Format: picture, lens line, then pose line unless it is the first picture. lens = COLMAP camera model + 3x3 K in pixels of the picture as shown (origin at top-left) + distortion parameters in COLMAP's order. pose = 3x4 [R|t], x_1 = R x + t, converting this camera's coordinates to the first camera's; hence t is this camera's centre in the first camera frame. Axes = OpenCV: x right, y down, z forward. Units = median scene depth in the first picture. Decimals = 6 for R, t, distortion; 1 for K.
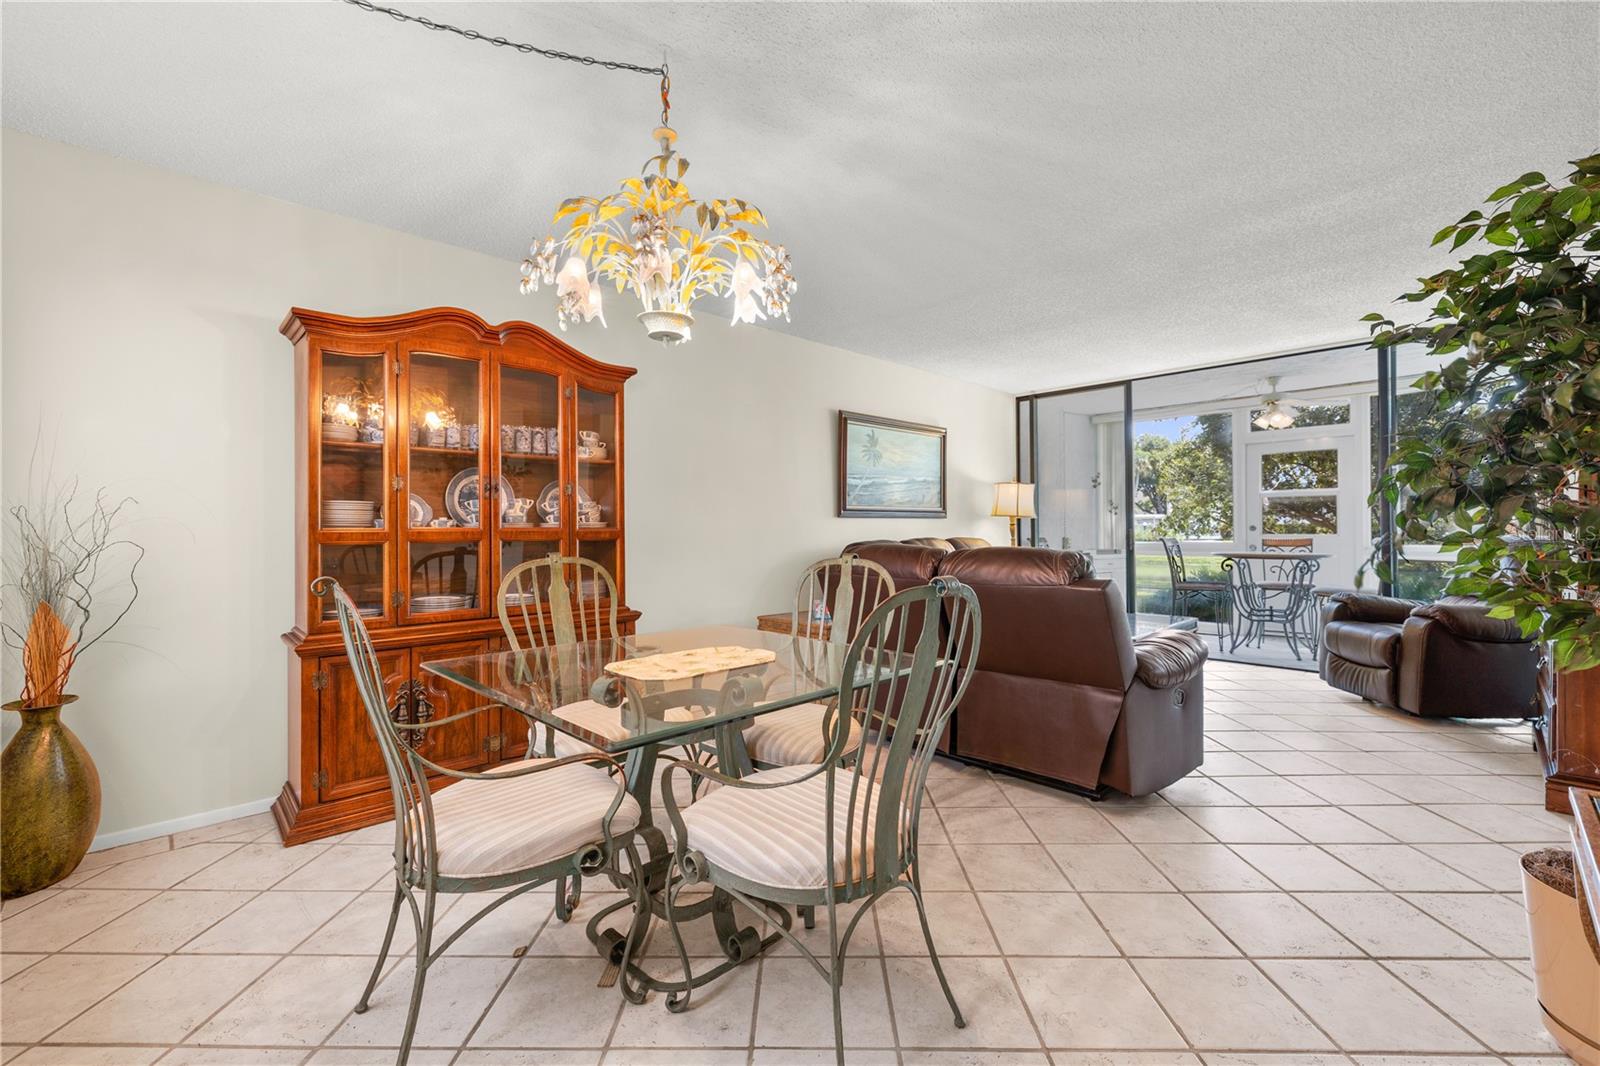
lens RADIAL K [[687.9, 0, 800.0], [0, 687.9, 533.0], [0, 0, 1]] dist [0.003311, 0.000005]
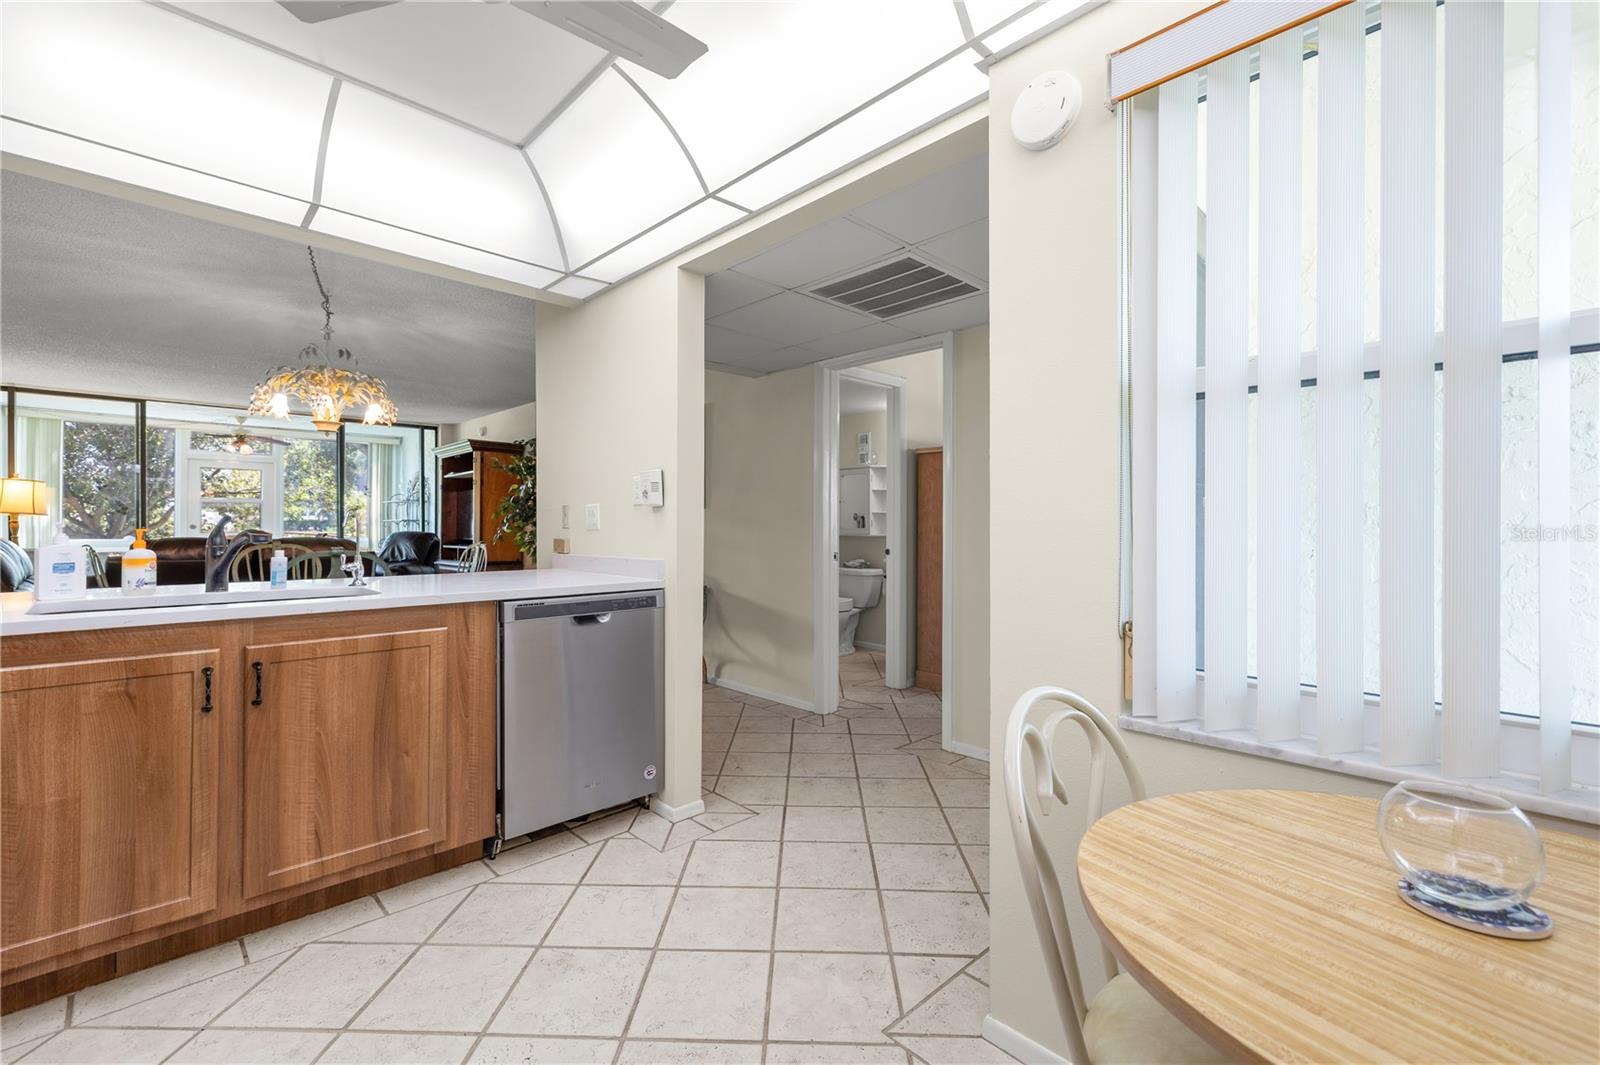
lens RADIAL K [[676.3, 0, 799.3], [0, 676.3, 525.2], [0, 0, 1]] dist [0.001810, 0.000131]
pose [[0.018519, 0.009354, 0.999785, -0.640755], [0.002005, 0.999954, -0.009393, 0.004650], [-0.999827, 0.002179, 0.018499, -0.135883]]
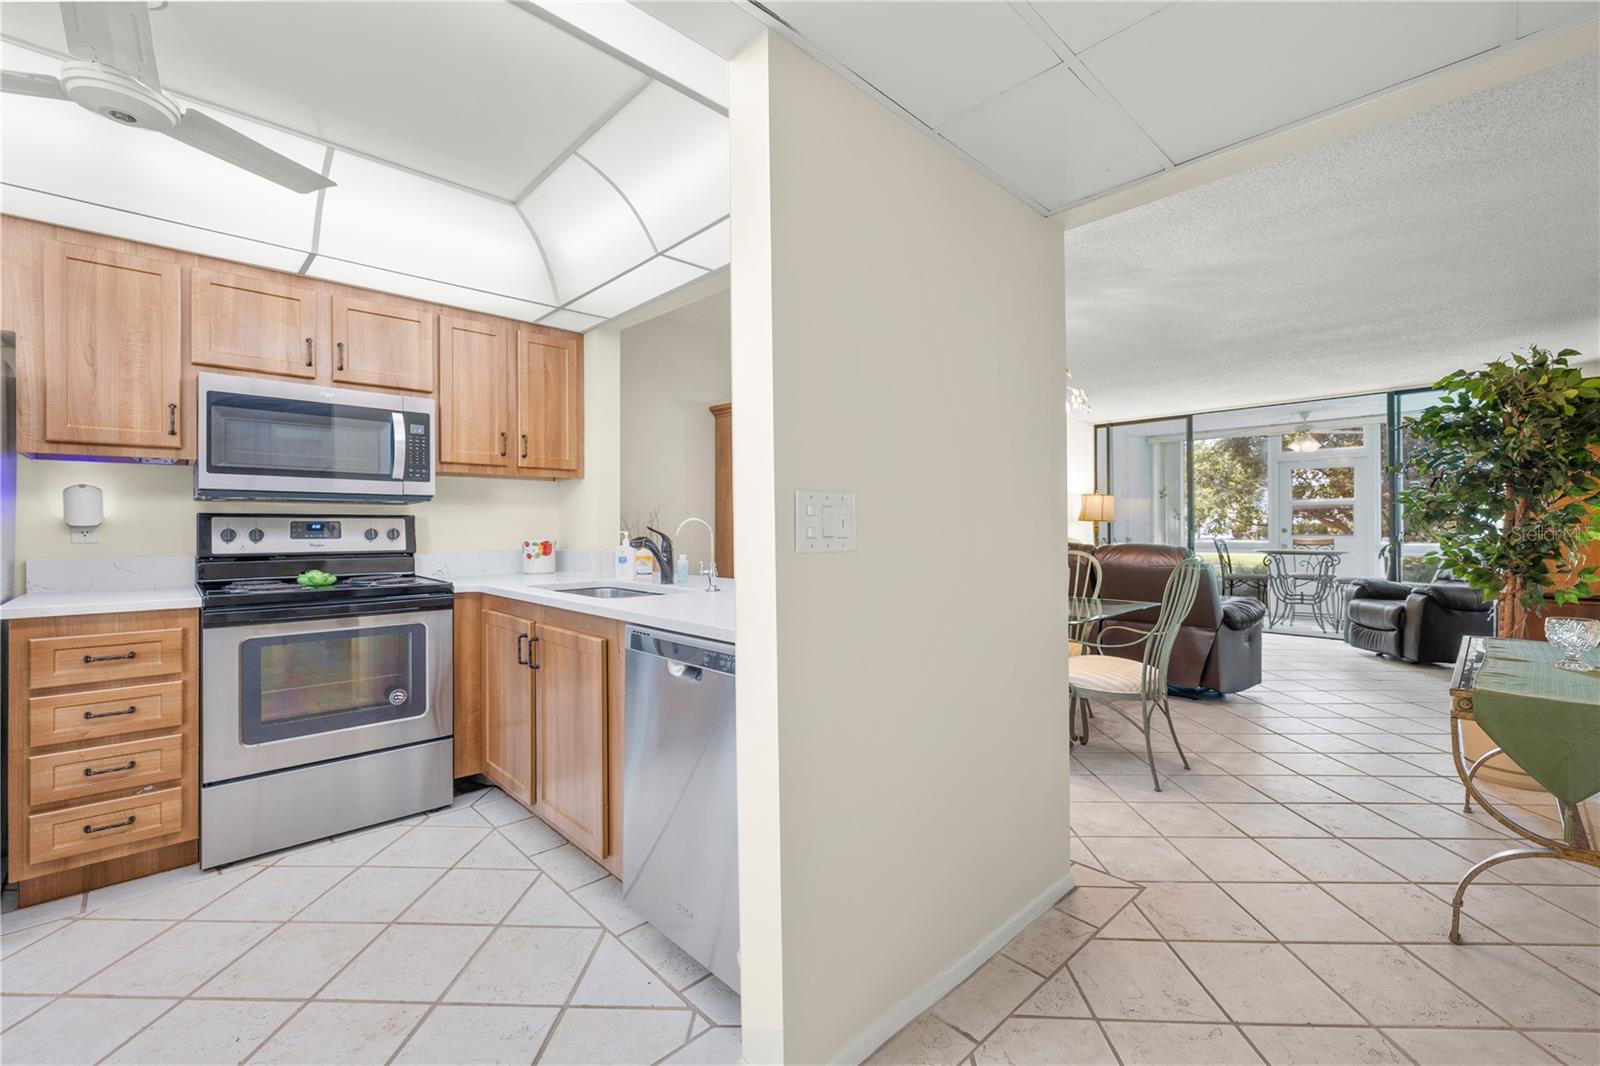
lens RADIAL K [[676.3, 0, 799.3], [0, 676.3, 525.7], [0, 0, 1]] dist [0.001810, 0.000131]
pose [[0.999849, 0.004895, -0.016676, -0.223884], [-0.004999, 0.999968, -0.006223, -0.003547], [0.016645, 0.006305, 0.999842, -0.265243]]
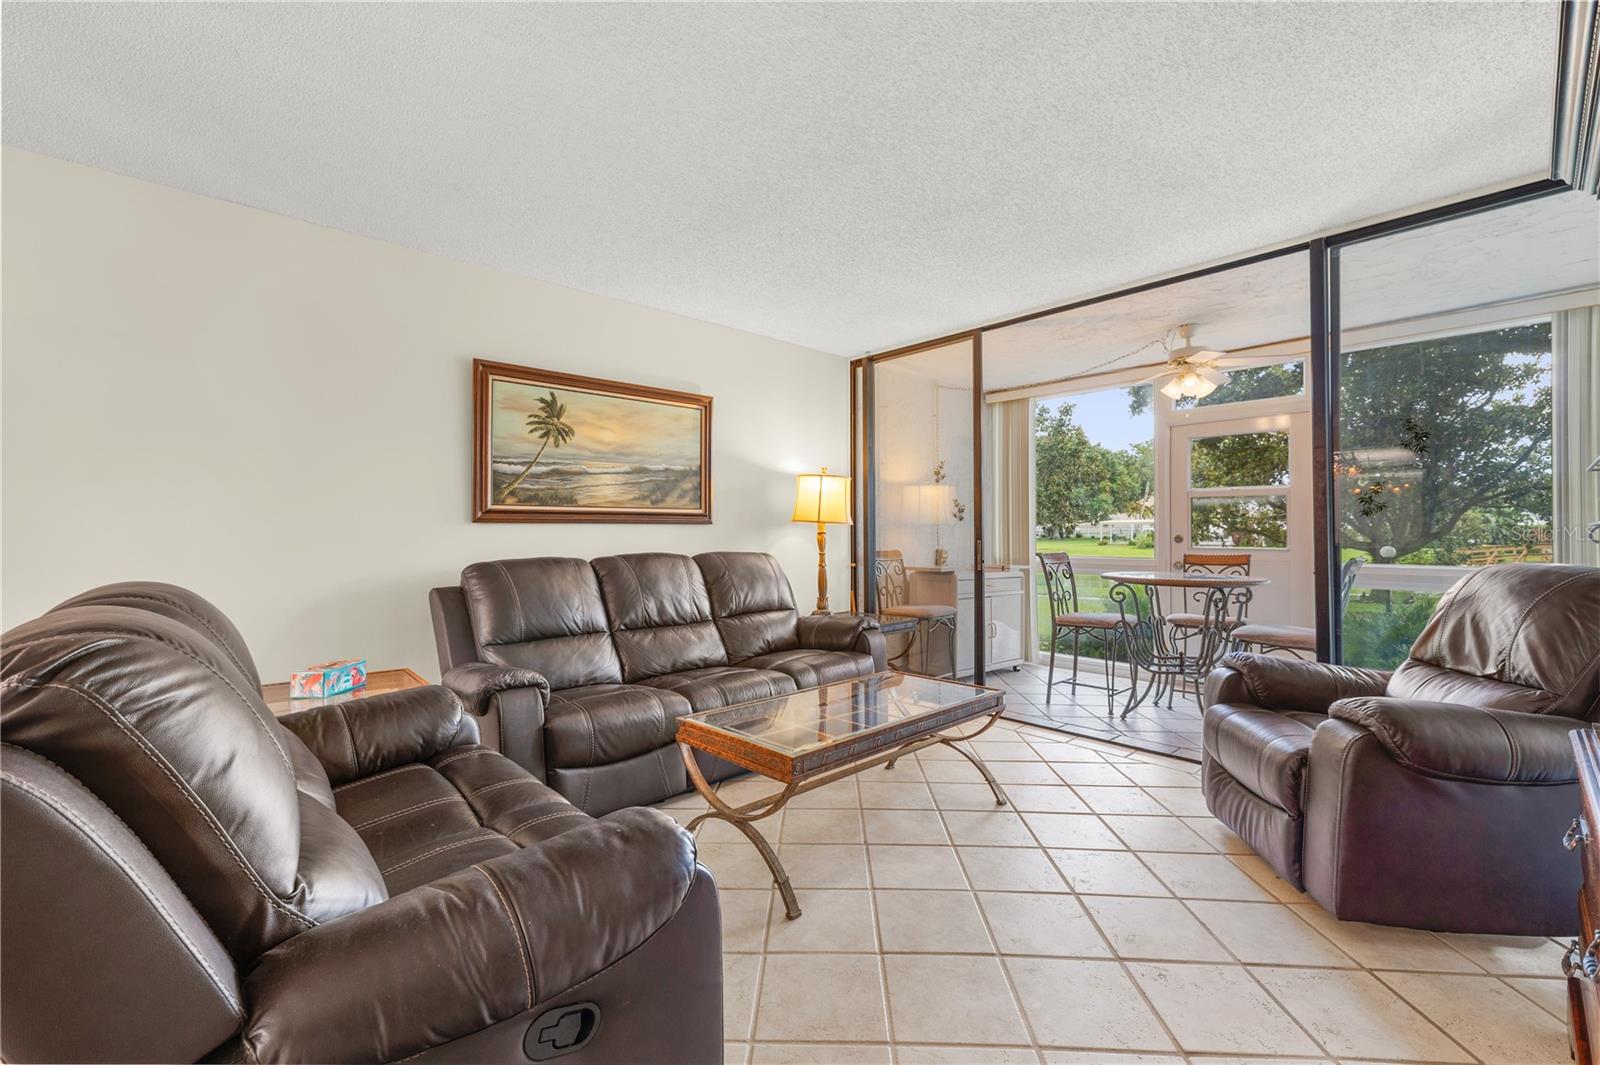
lens RADIAL K [[670.5, 0, 802.2], [0, 670.5, 533.7], [0, 0, 1]] dist [0.002395, -0.000297]
pose [[0.999306, 0.006228, -0.036736, 0.321516], [-0.006325, 0.999977, -0.002503, -0.009946], [0.036720, 0.002734, 0.999322, 0.302421]]
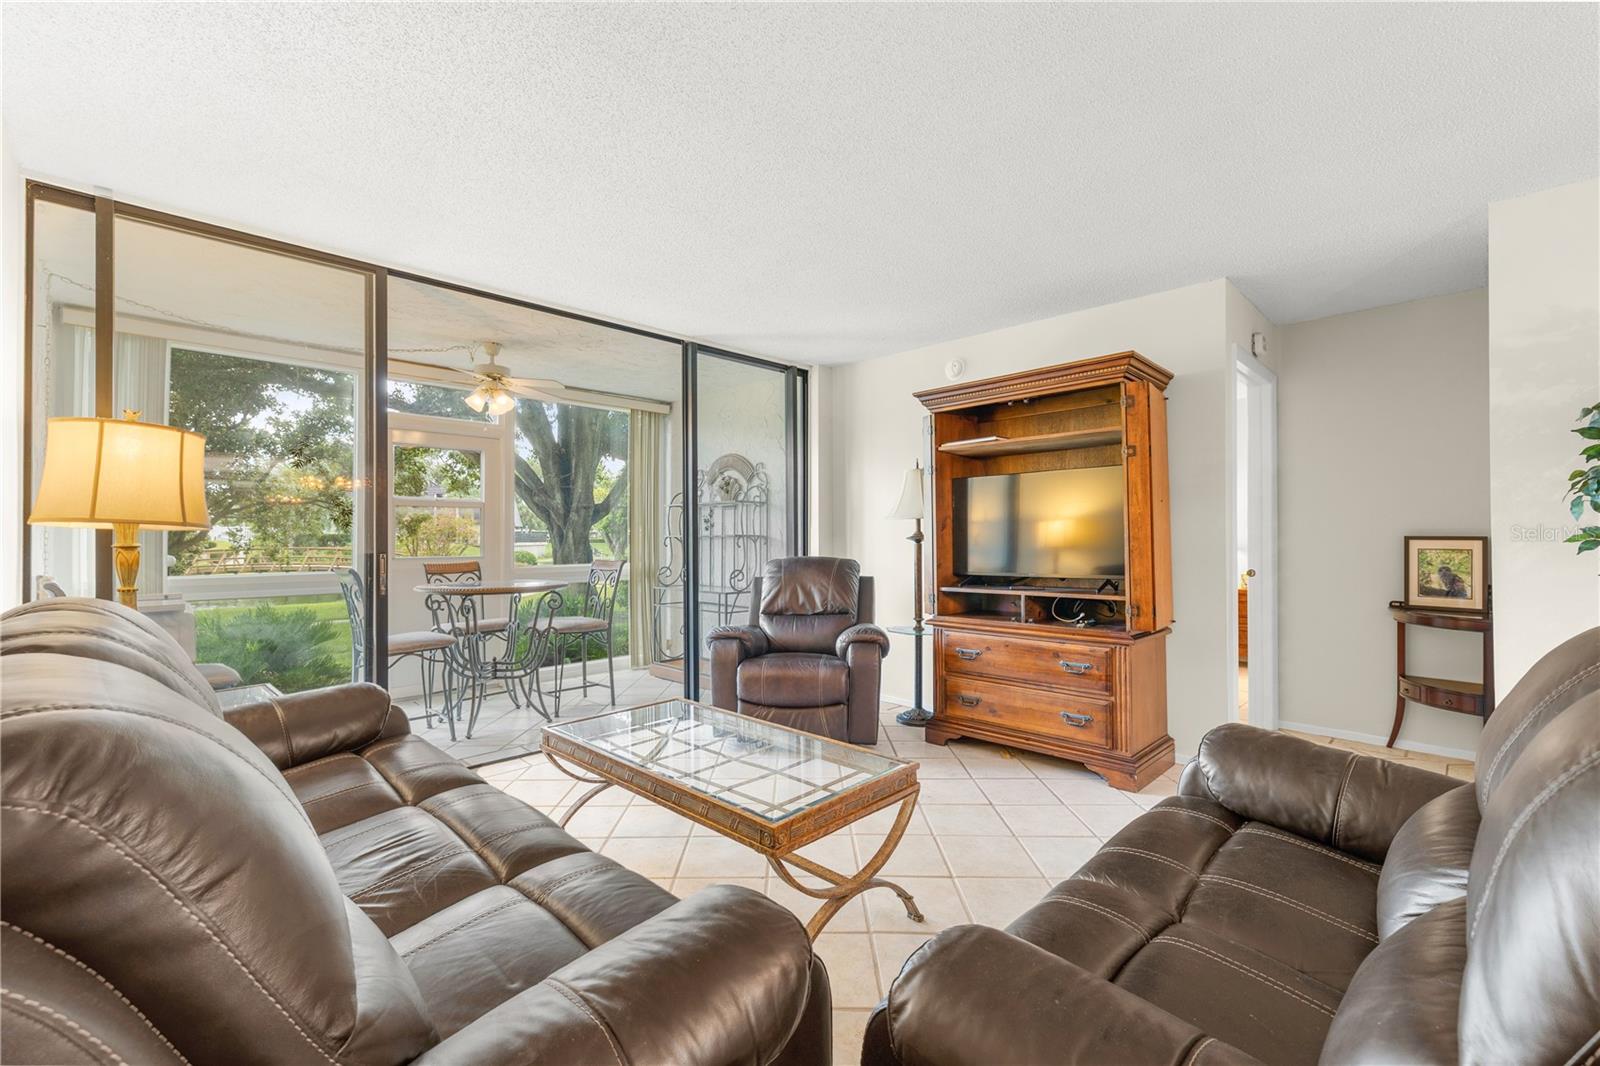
lens RADIAL K [[670.5, 0, 802.2], [0, 670.5, 534.2], [0, 0, 1]] dist [0.002395, -0.000297]
pose [[0.015653, 0.013716, 0.999783, -0.021818], [0.006582, 0.999883, -0.013821, -0.011357], [-0.999856, 0.006797, 0.015561, 0.663368]]
